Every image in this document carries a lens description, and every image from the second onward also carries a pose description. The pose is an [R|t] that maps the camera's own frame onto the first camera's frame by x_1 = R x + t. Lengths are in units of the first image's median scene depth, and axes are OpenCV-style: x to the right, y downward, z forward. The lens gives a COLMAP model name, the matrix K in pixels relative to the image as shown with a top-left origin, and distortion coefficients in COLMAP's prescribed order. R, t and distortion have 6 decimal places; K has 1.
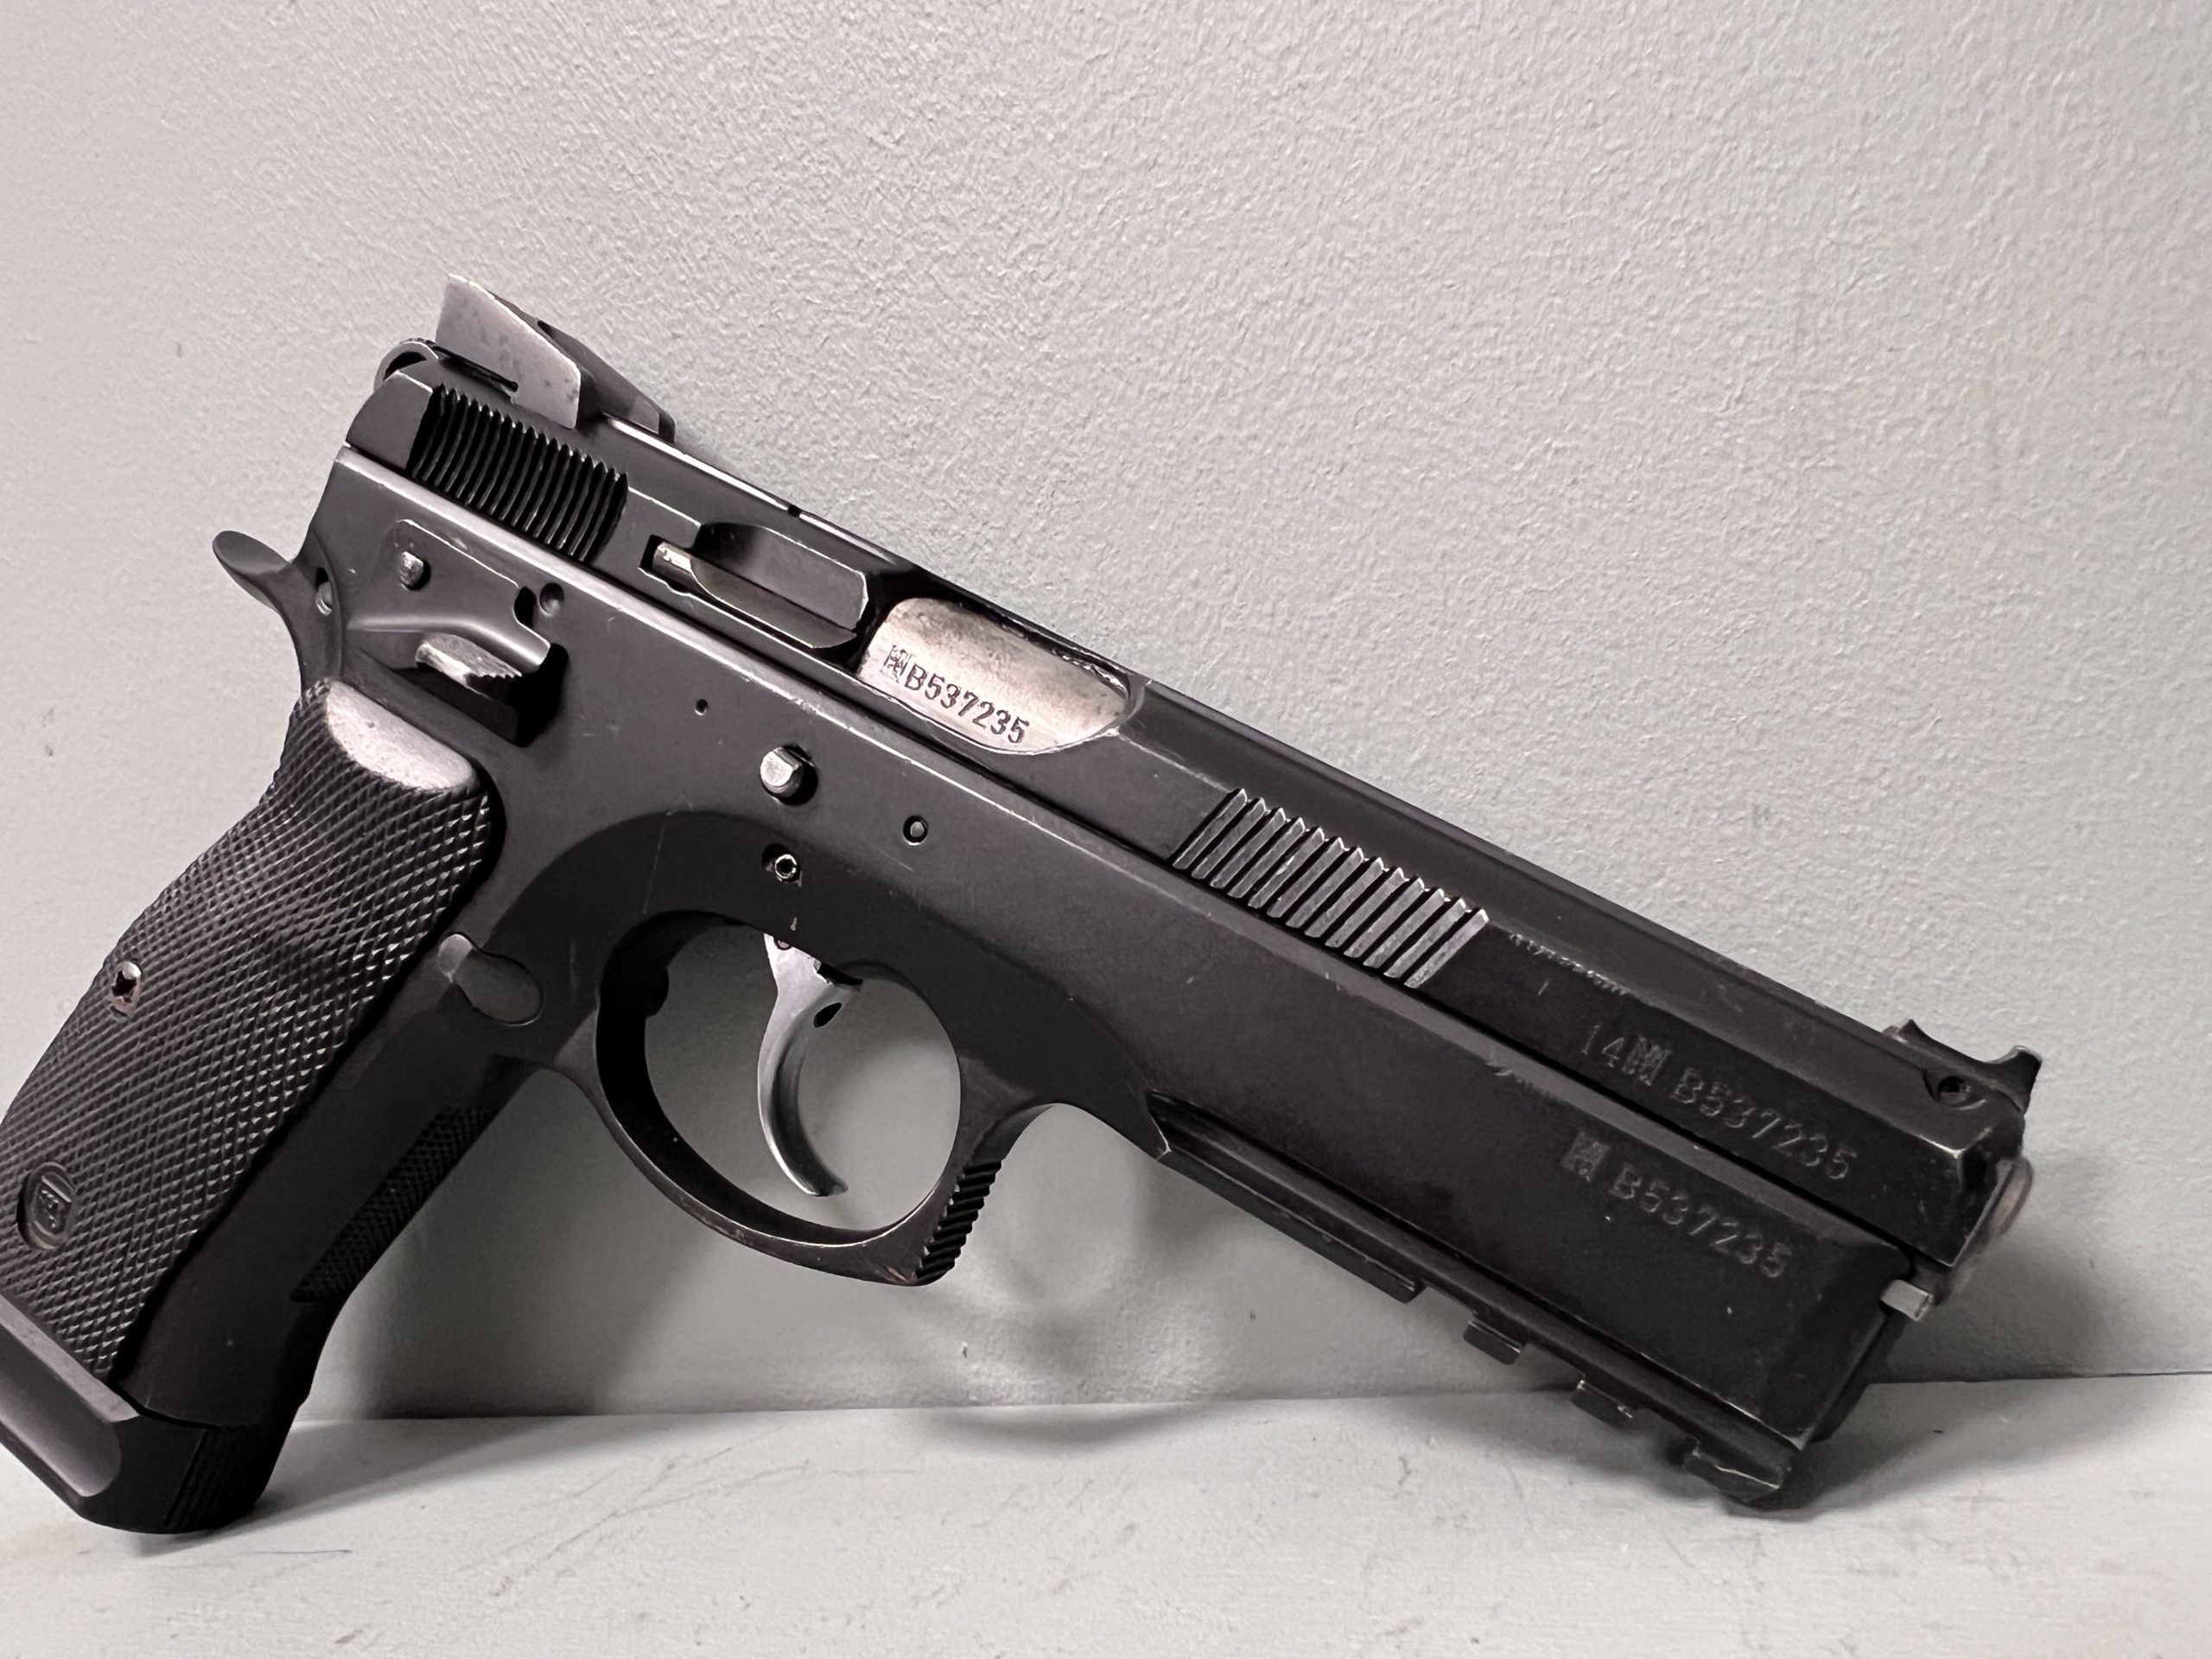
lens RADIAL K [[1652.6, 0, 1017.5], [0, 1652.6, 1045.0], [0, 0, 1]] dist [0.000409, 0.001520]
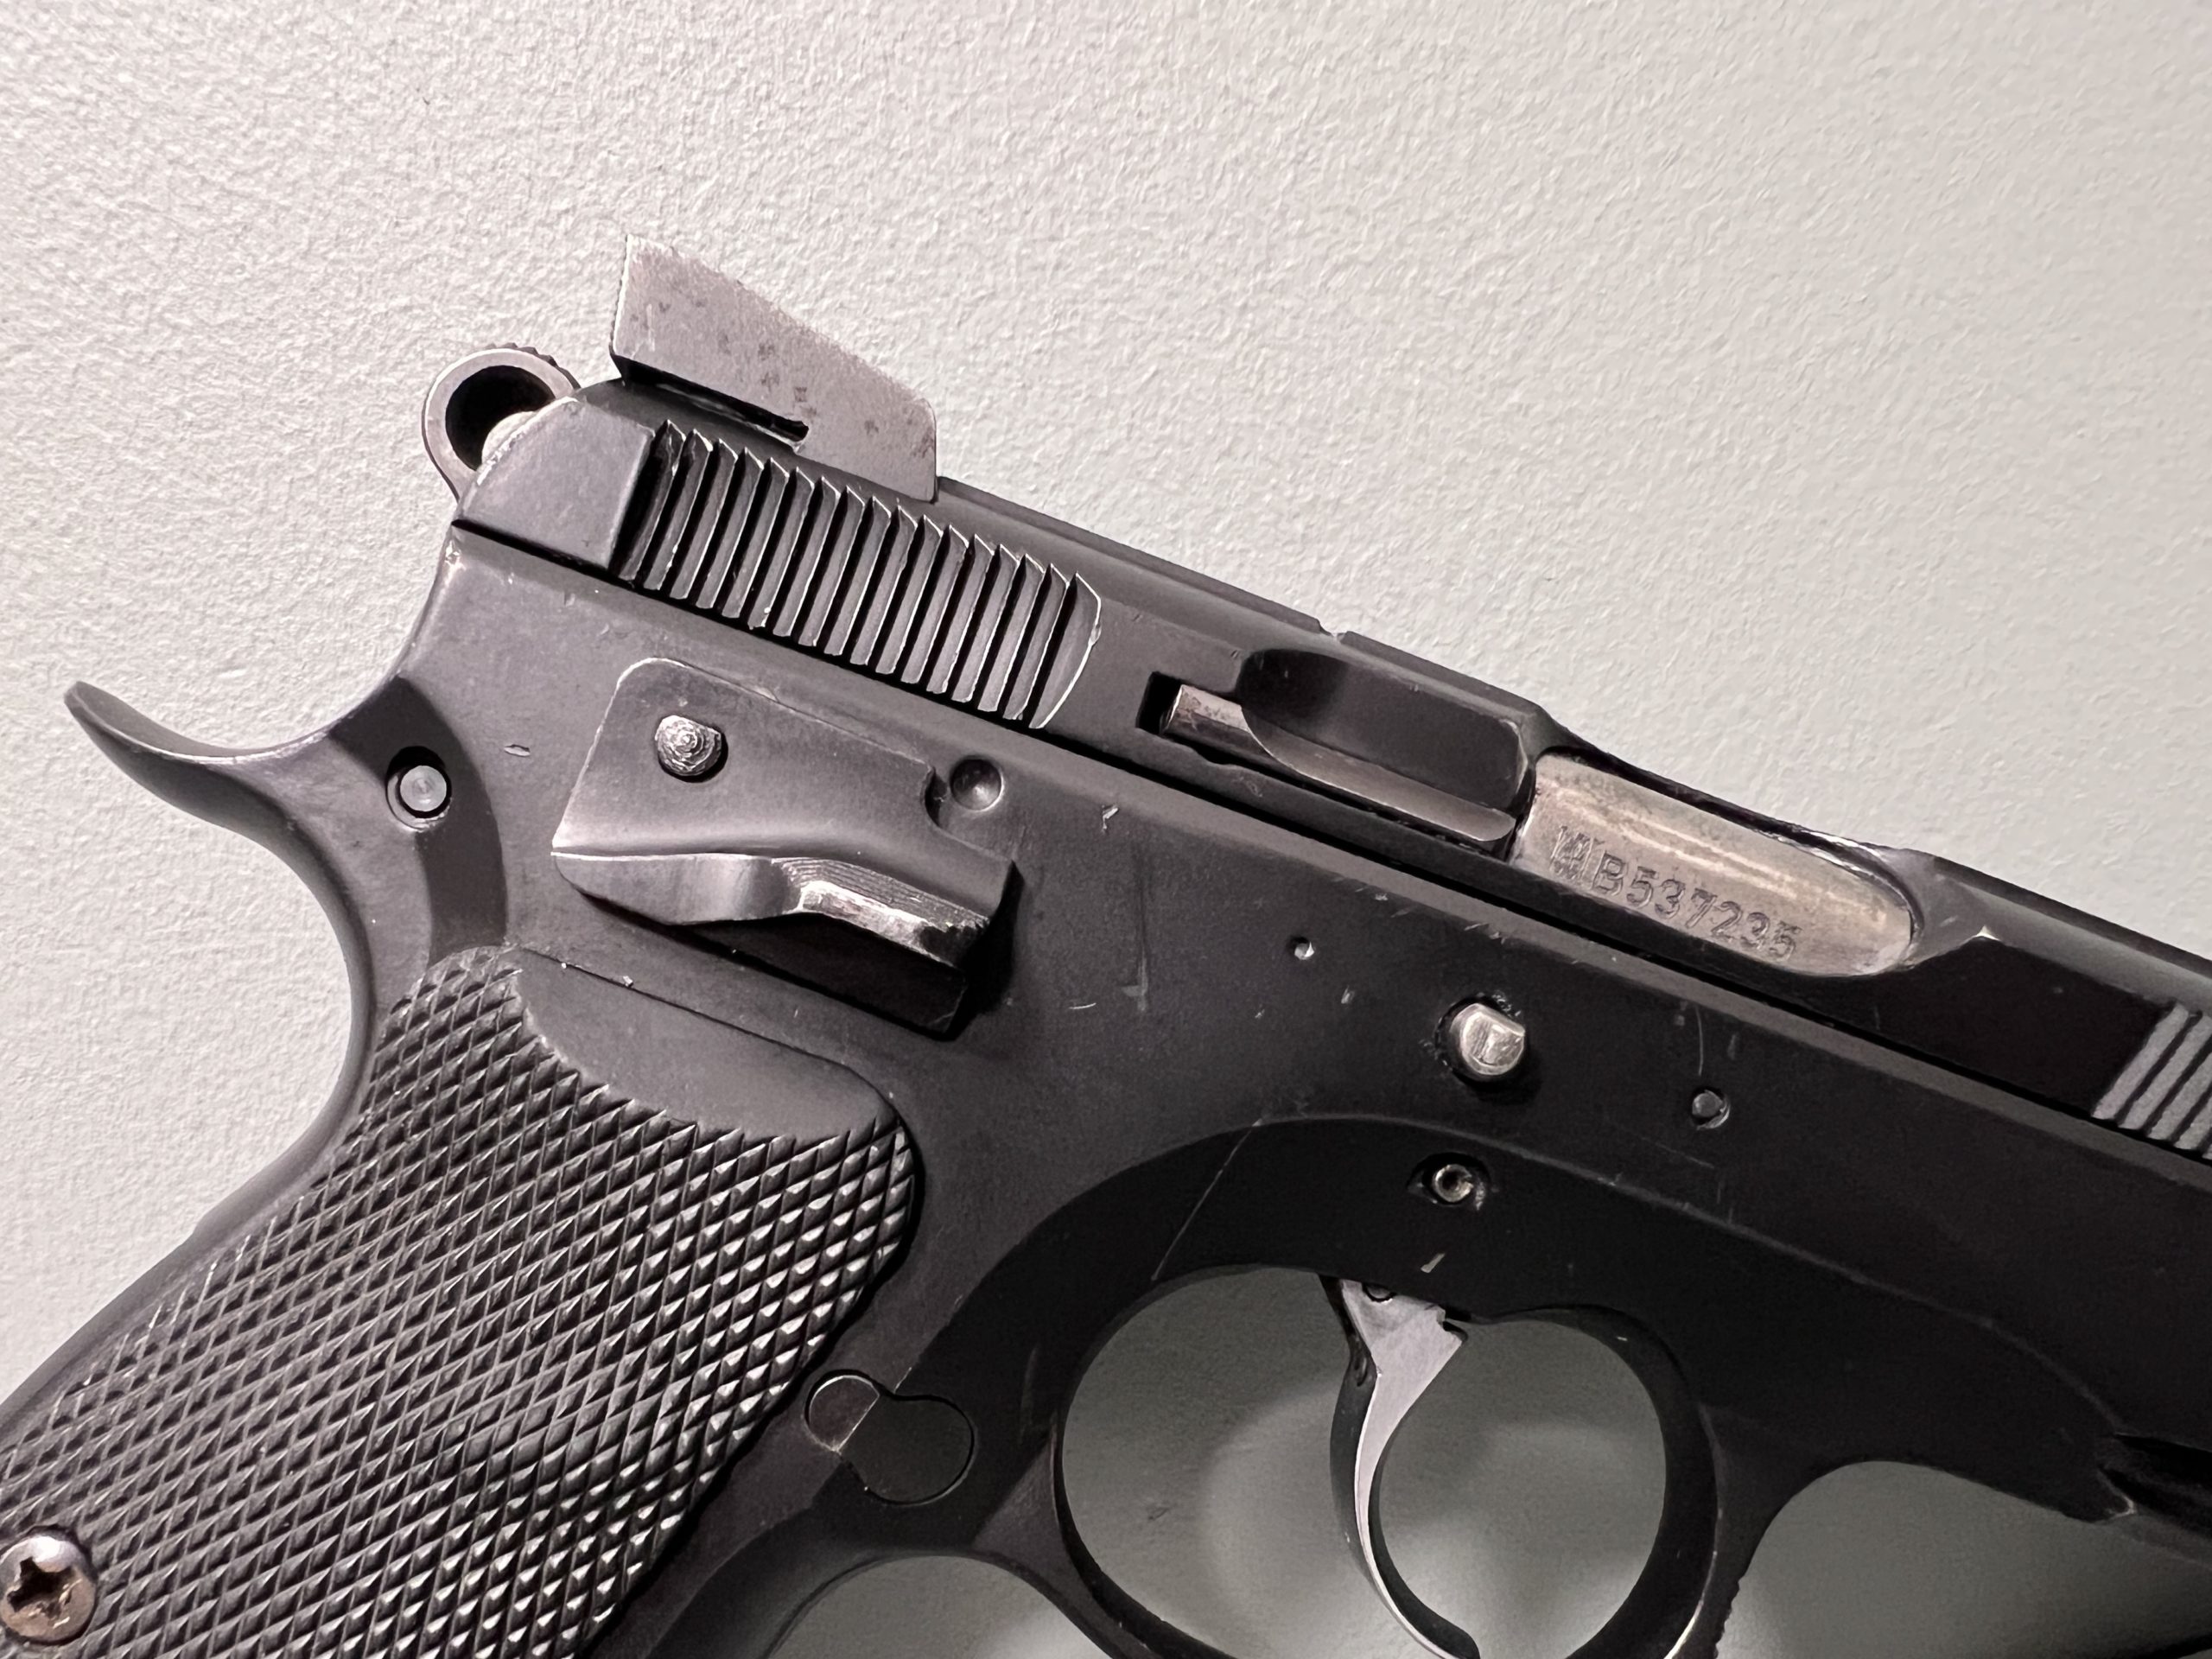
lens RADIAL K [[1669.4, 0, 1067.4], [0, 1669.4, 1053.0], [0, 0, 1]] dist [-0.012216, 0.008759]
pose [[0.897060, -0.129109, 0.422628, -0.541891], [0.146273, 0.989210, -0.008281, -0.174618], [-0.416999, 0.069247, 0.906265, 0.478717]]
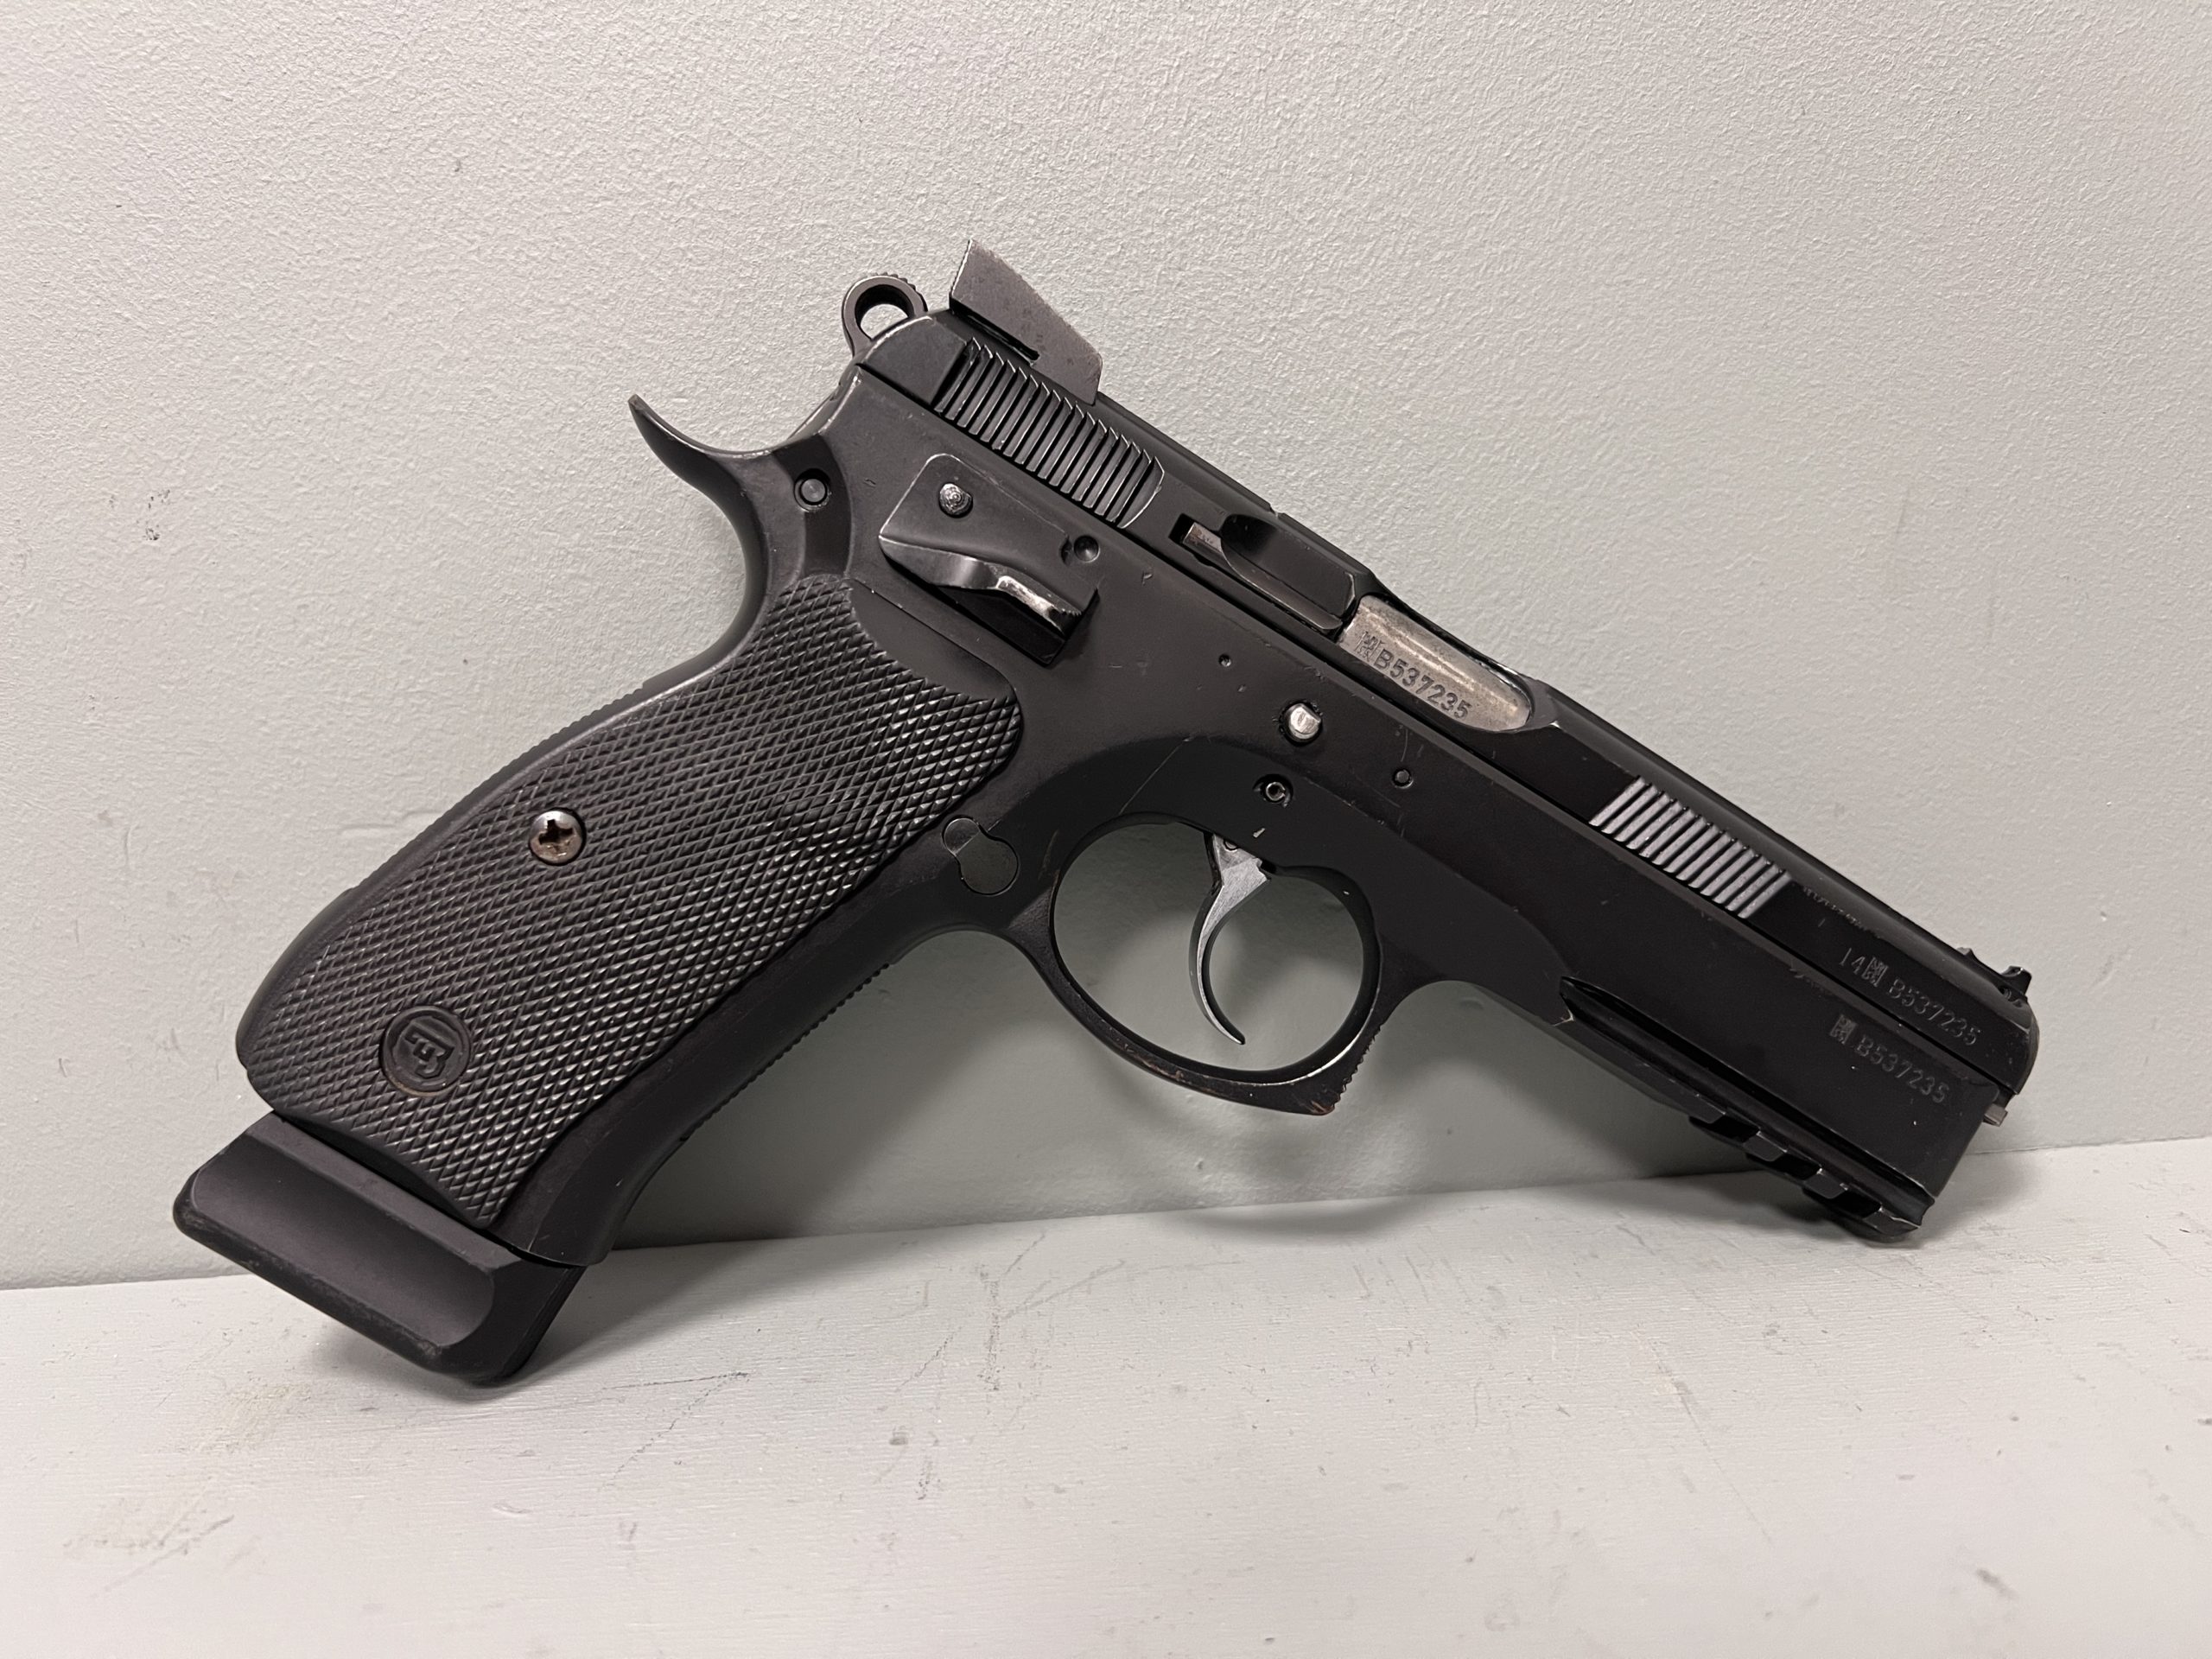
lens RADIAL K [[1705.2, 0, 1150.4], [0, 1705.2, 861.6], [0, 0, 1]] dist [0.036405, -0.077012]
pose [[0.878047, 0.053922, 0.475526, -0.863825], [-0.055820, 0.998389, -0.010141, -0.033341], [-0.475307, -0.017640, 0.879643, -0.129479]]
